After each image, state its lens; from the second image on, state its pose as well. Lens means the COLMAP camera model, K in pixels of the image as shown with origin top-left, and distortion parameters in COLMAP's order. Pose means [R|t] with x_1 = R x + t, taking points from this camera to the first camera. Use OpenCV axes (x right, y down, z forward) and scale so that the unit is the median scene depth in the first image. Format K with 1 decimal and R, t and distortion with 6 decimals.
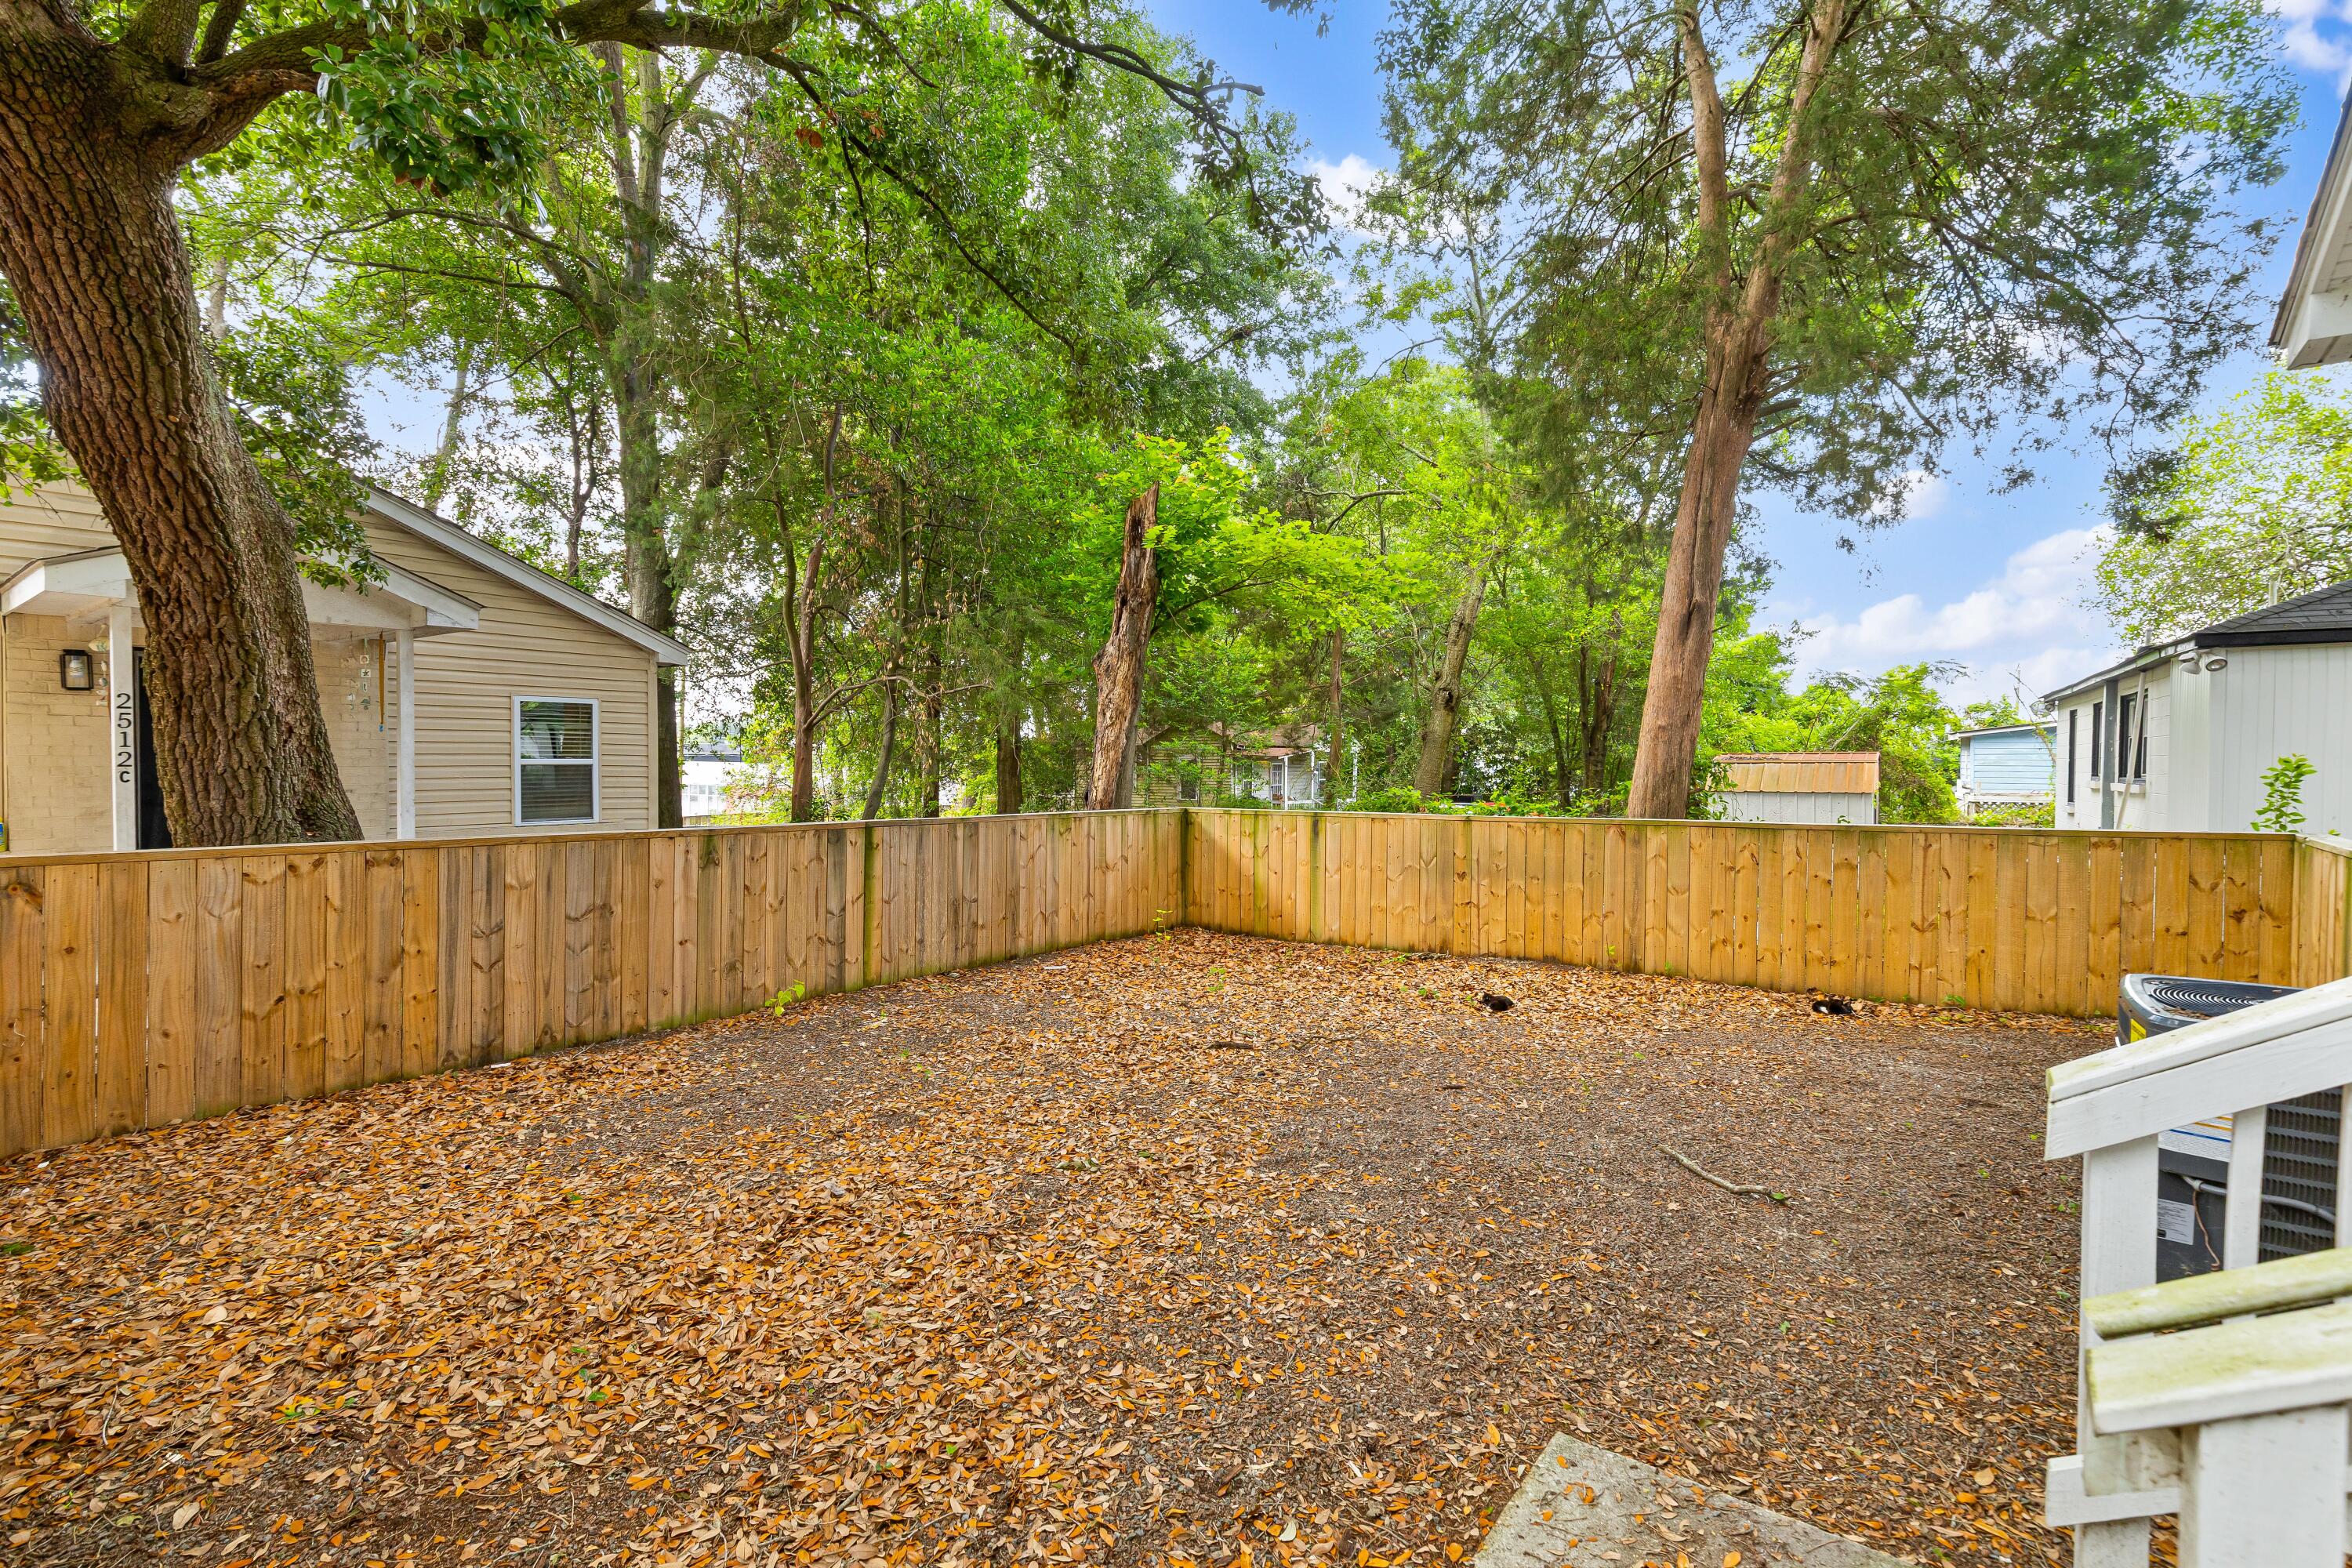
lens RADIAL K [[1068.0, 0, 1190.8], [0, 1068.0, 777.5], [0, 0, 1]] dist [0.004194, 0.000156]
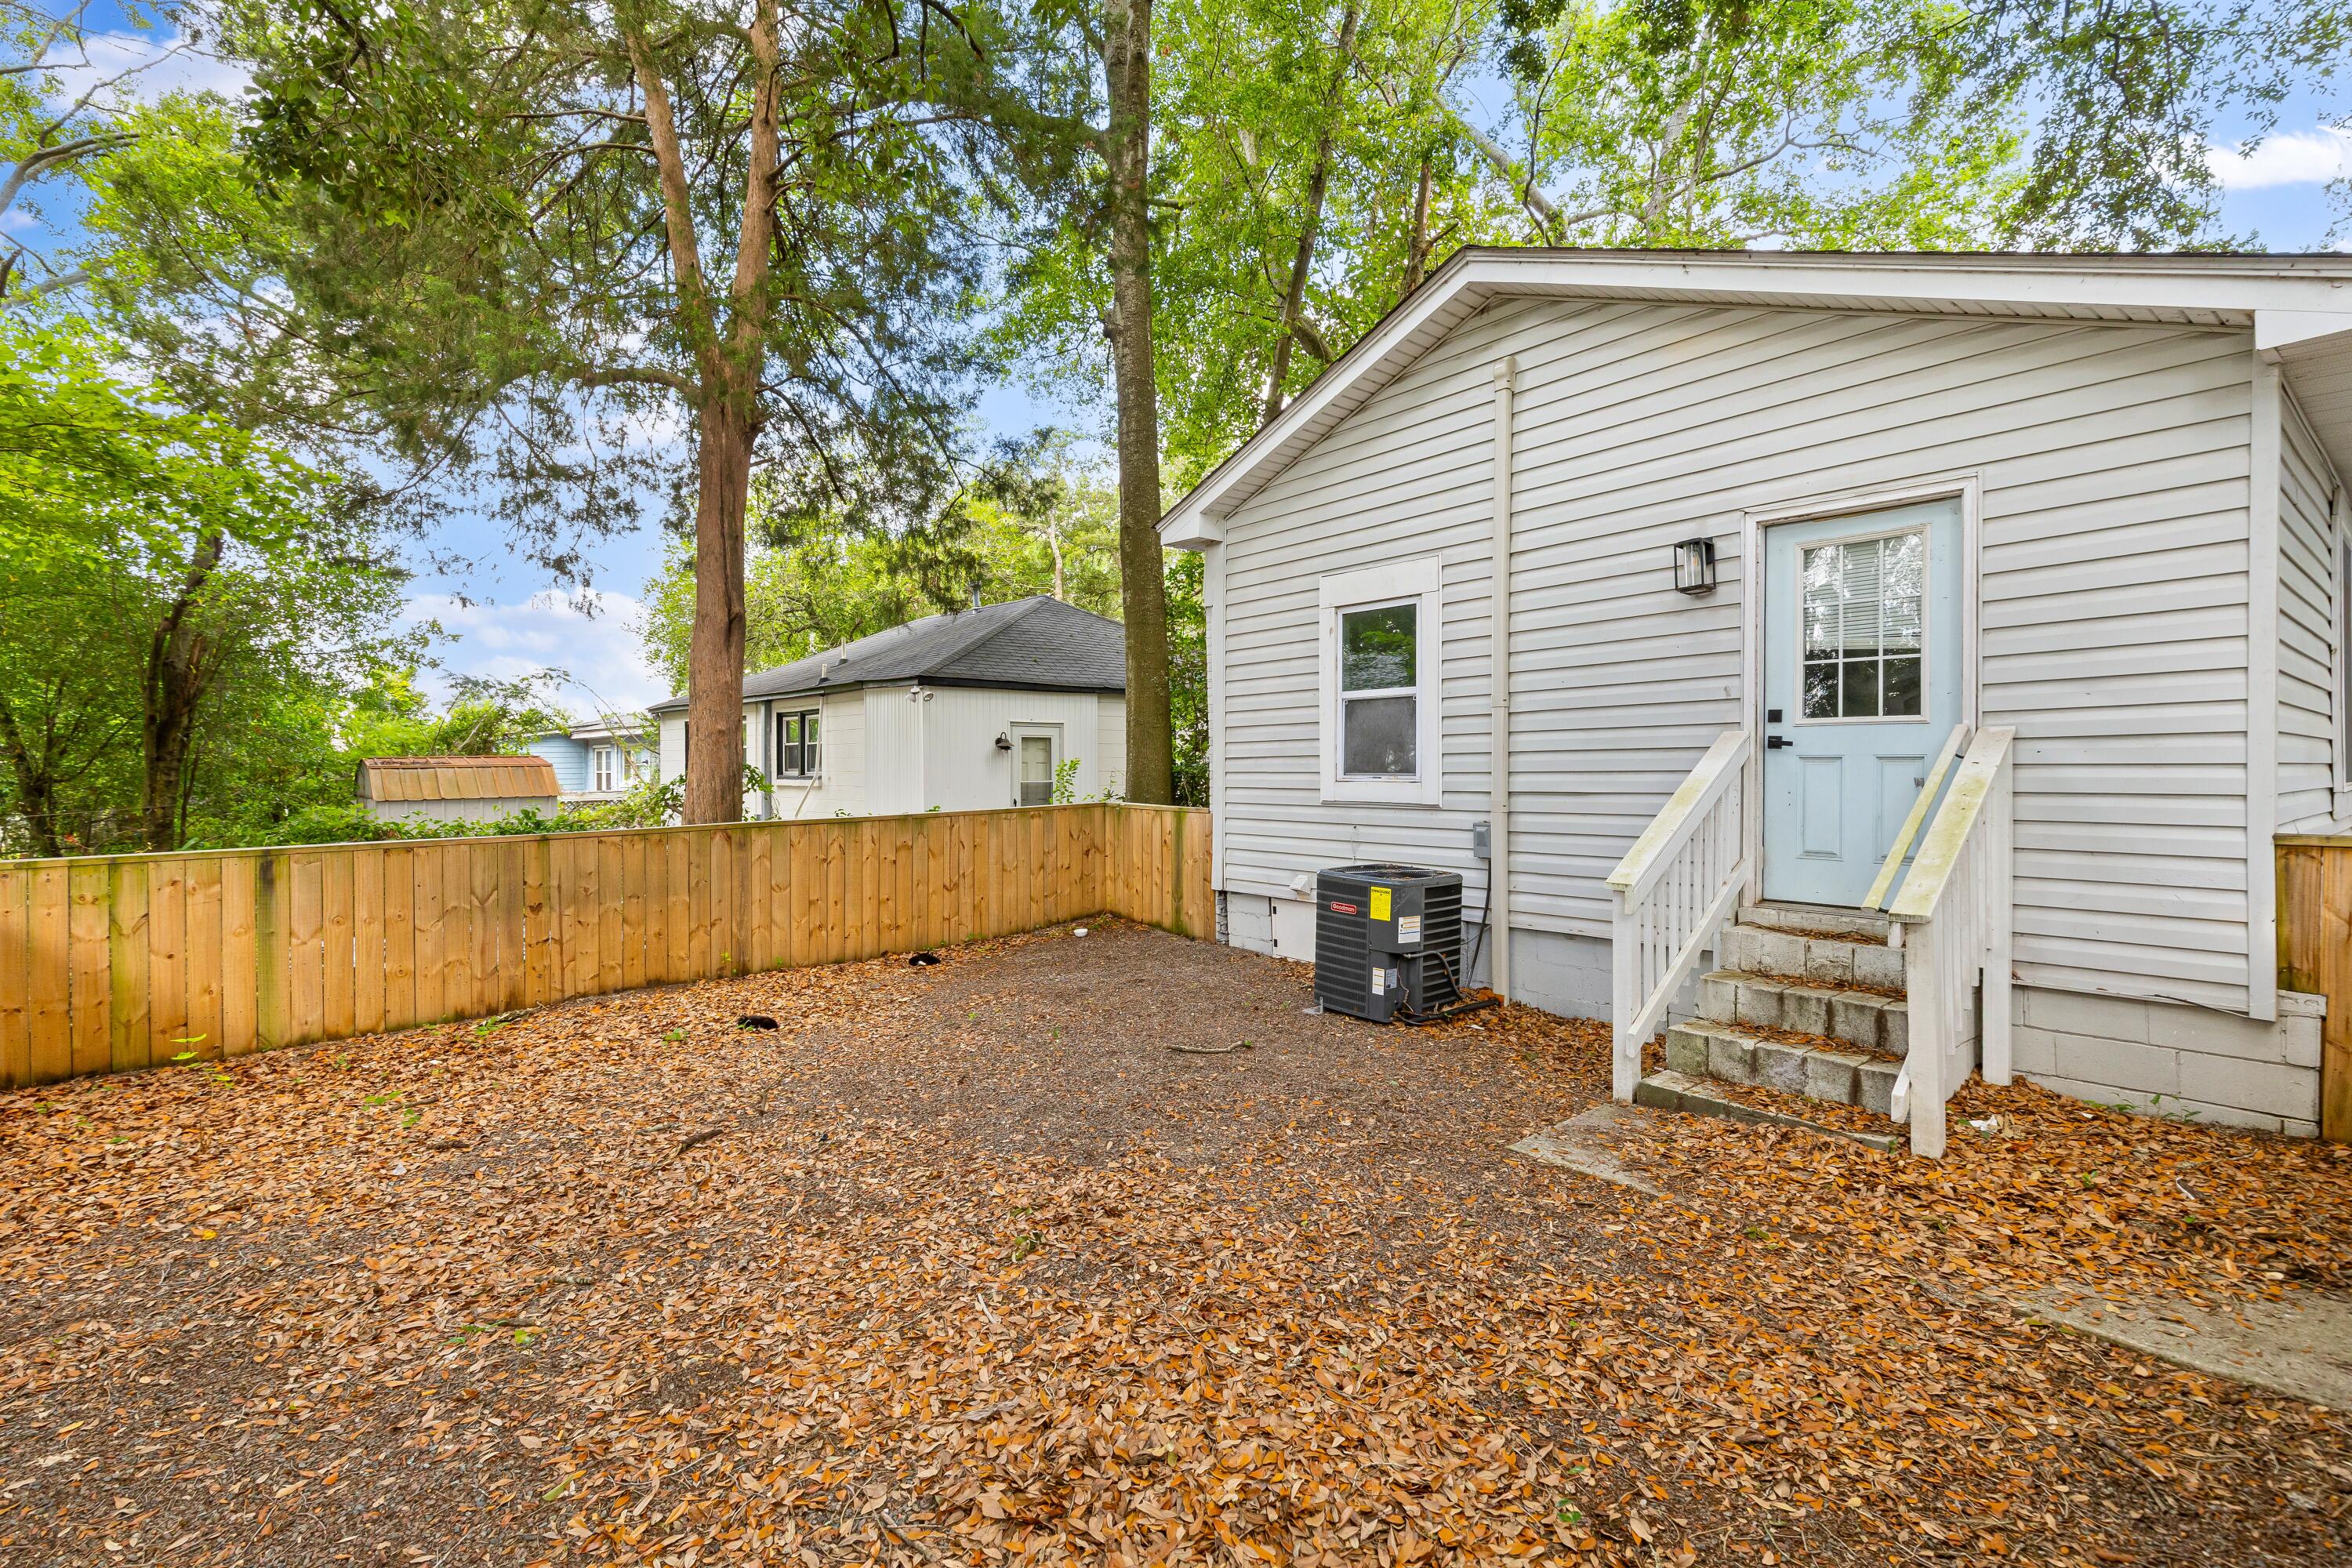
lens RADIAL K [[1068.0, 0, 1192.8], [0, 1068.0, 776.1], [0, 0, 1]] dist [0.004194, 0.000156]
pose [[0.213381, -0.021272, 0.976737, -0.514961], [0.023706, 0.999581, 0.016591, -0.012688], [-0.976681, 0.019614, 0.213796, 0.392401]]
